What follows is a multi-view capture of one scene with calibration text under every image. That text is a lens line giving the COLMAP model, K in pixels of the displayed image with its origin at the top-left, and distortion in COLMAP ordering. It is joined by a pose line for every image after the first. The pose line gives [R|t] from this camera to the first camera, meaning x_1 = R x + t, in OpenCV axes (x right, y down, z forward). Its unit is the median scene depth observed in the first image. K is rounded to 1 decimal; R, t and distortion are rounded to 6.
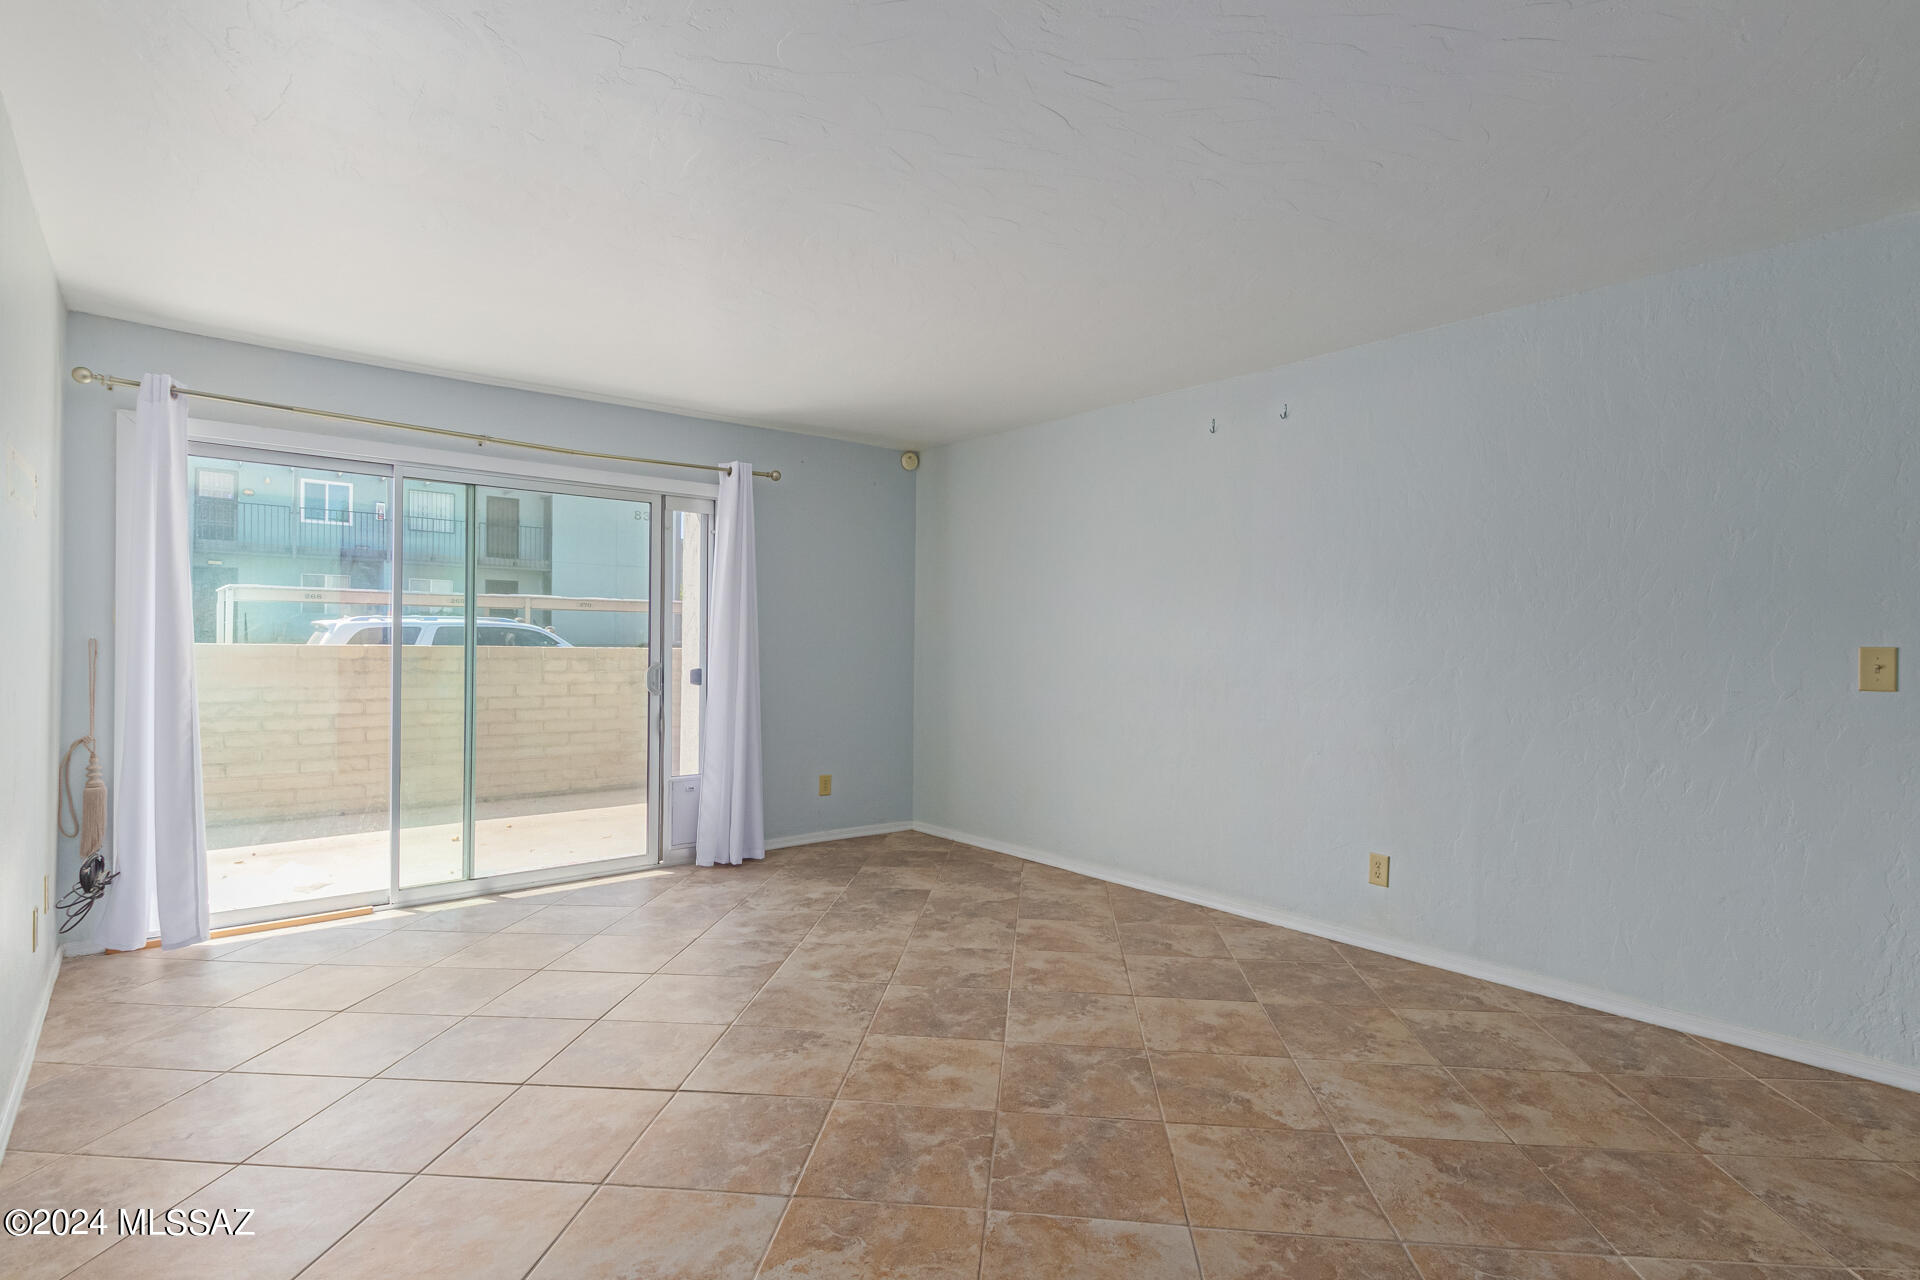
lens RADIAL K [[936.6, 0, 948.5], [0, 936.6, 649.1], [0, 0, 1]] dist [0.017086, -0.006995]
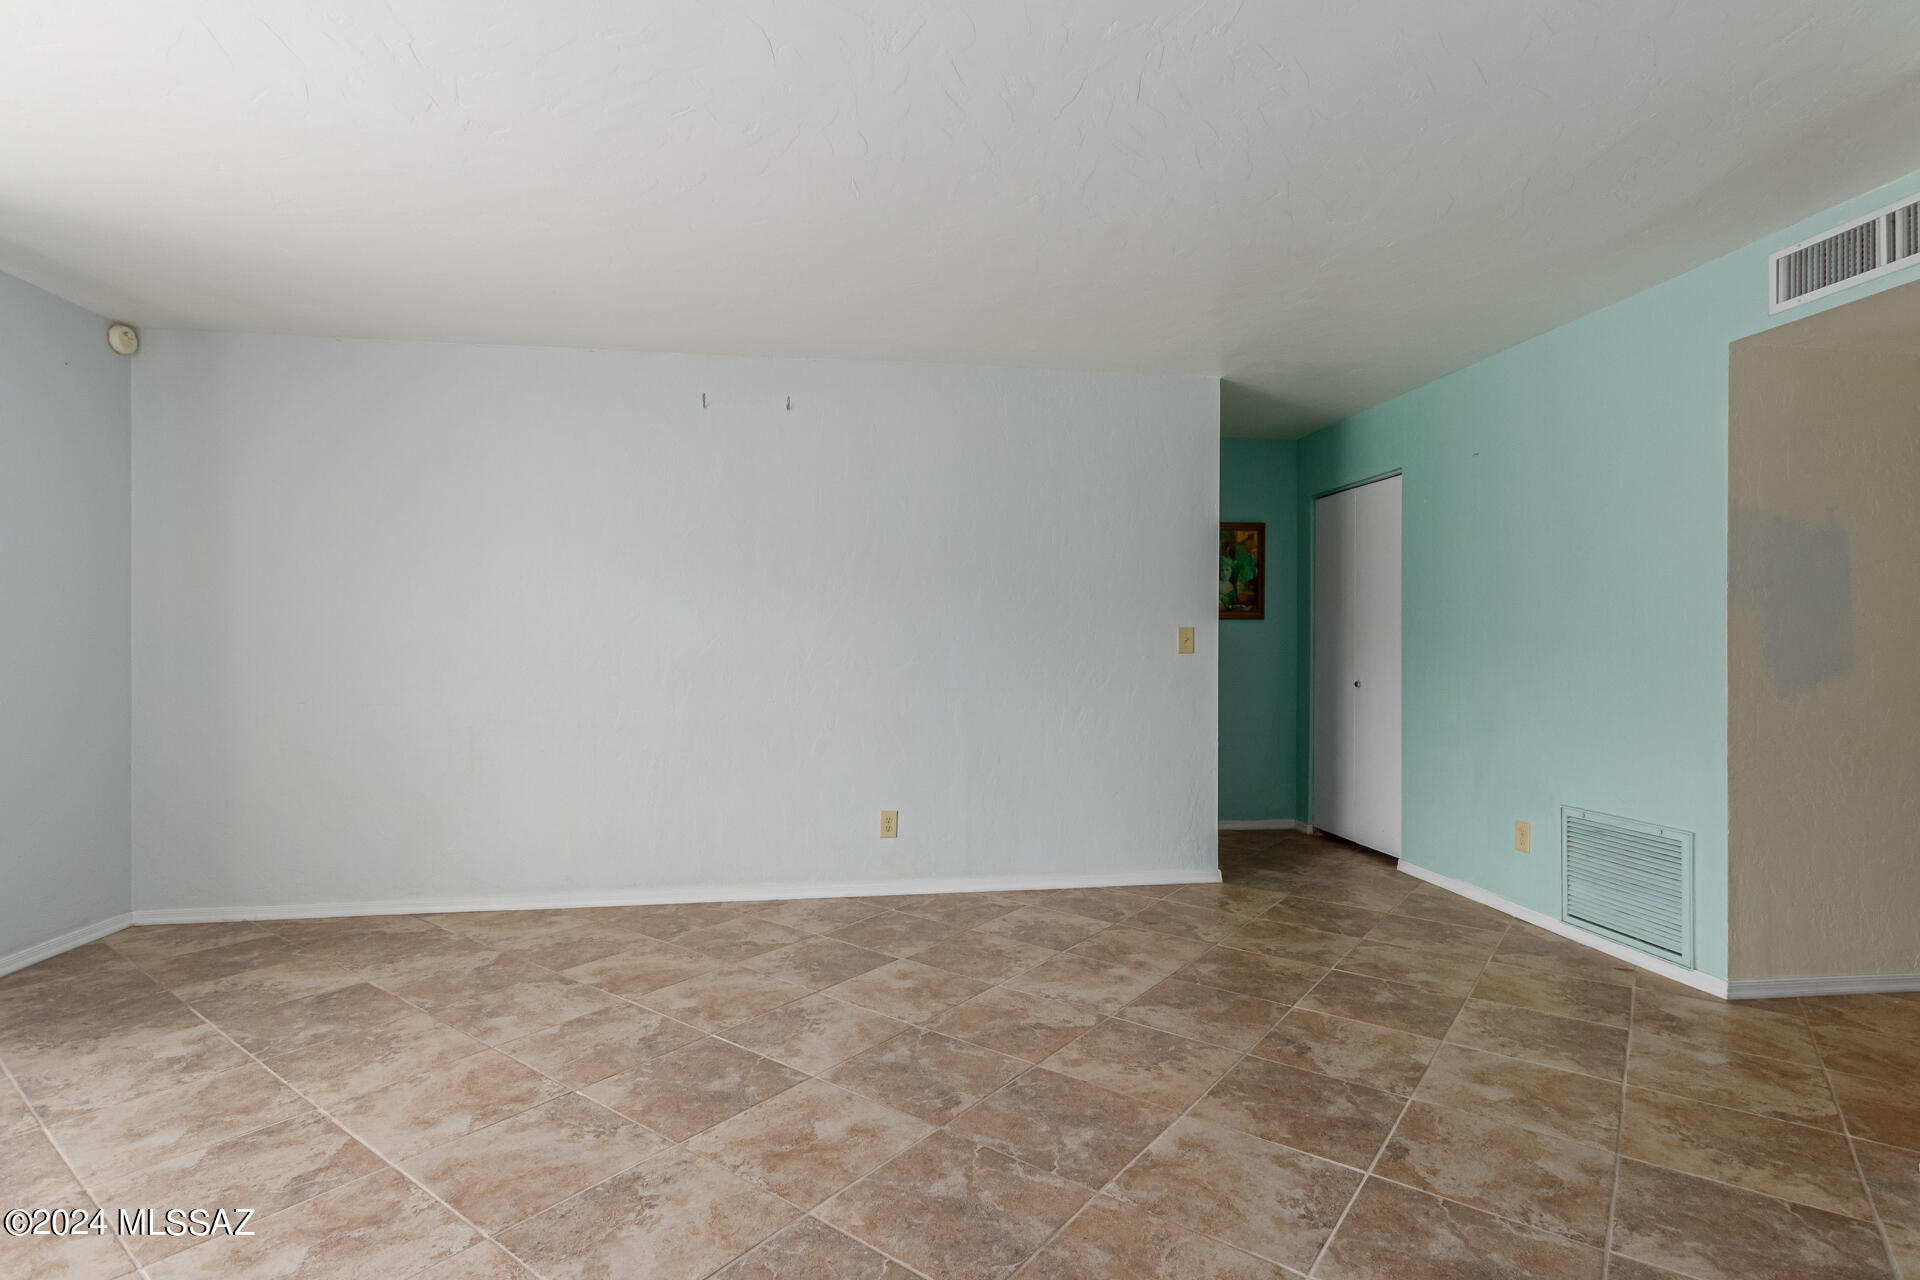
lens RADIAL K [[936.6, 0, 951.8], [0, 936.6, 635.1], [0, 0, 1]] dist [0.017086, -0.006995]
pose [[0.531531, -0.003666, 0.847031, -0.552455], [0.010810, 0.999939, -0.002455, 0.010193], [-0.846970, 0.010461, 0.531538, 0.382929]]
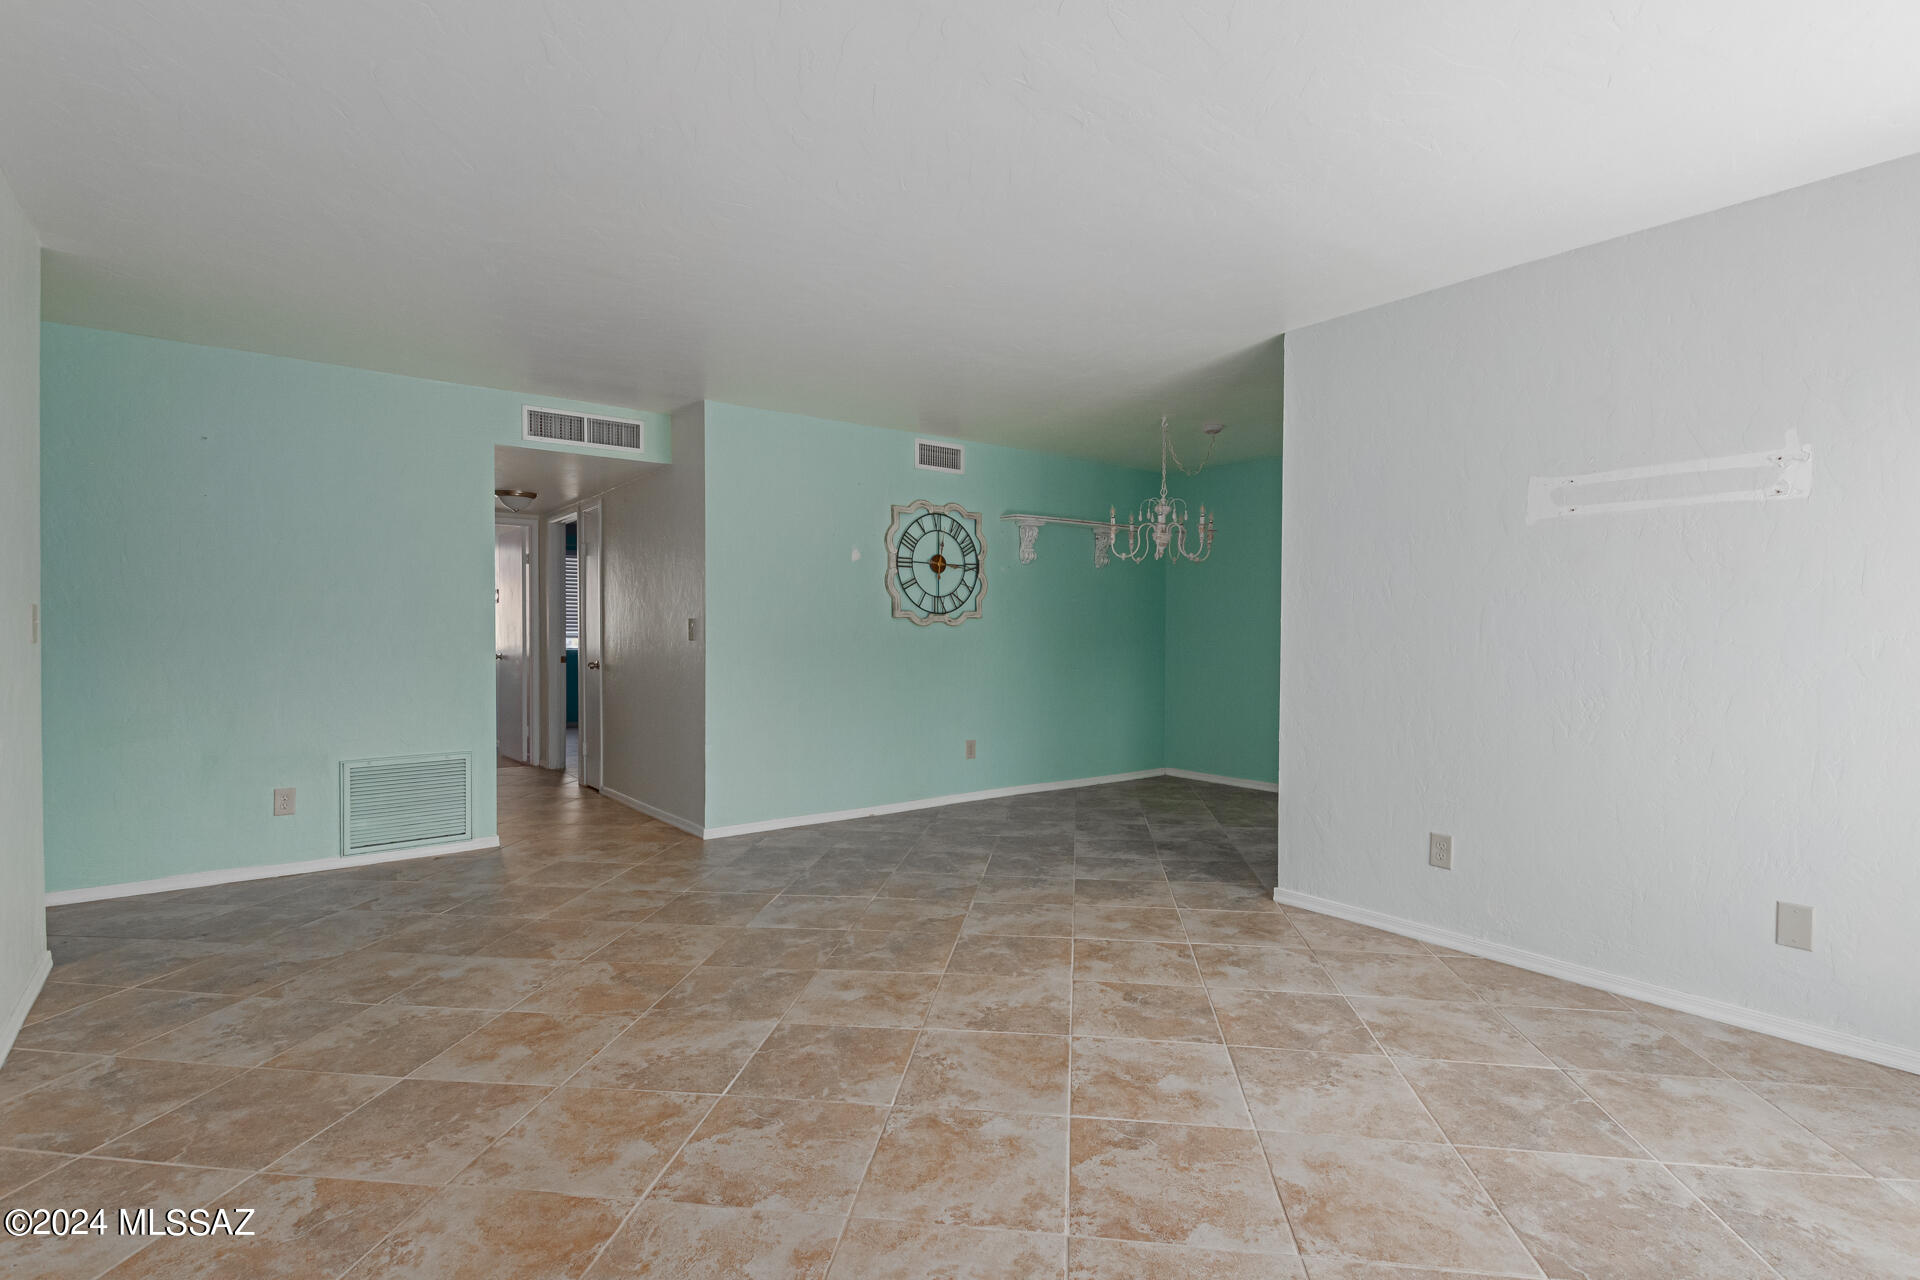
lens RADIAL K [[936.6, 0, 978.4], [0, 936.6, 643.0], [0, 0, 1]] dist [0.017086, -0.006995]
pose [[-0.999868, -0.014746, 0.006871, -0.133242], [-0.014607, 0.999695, 0.019897, 0.004266], [-0.007162, 0.019794, -0.999778, 1.772540]]
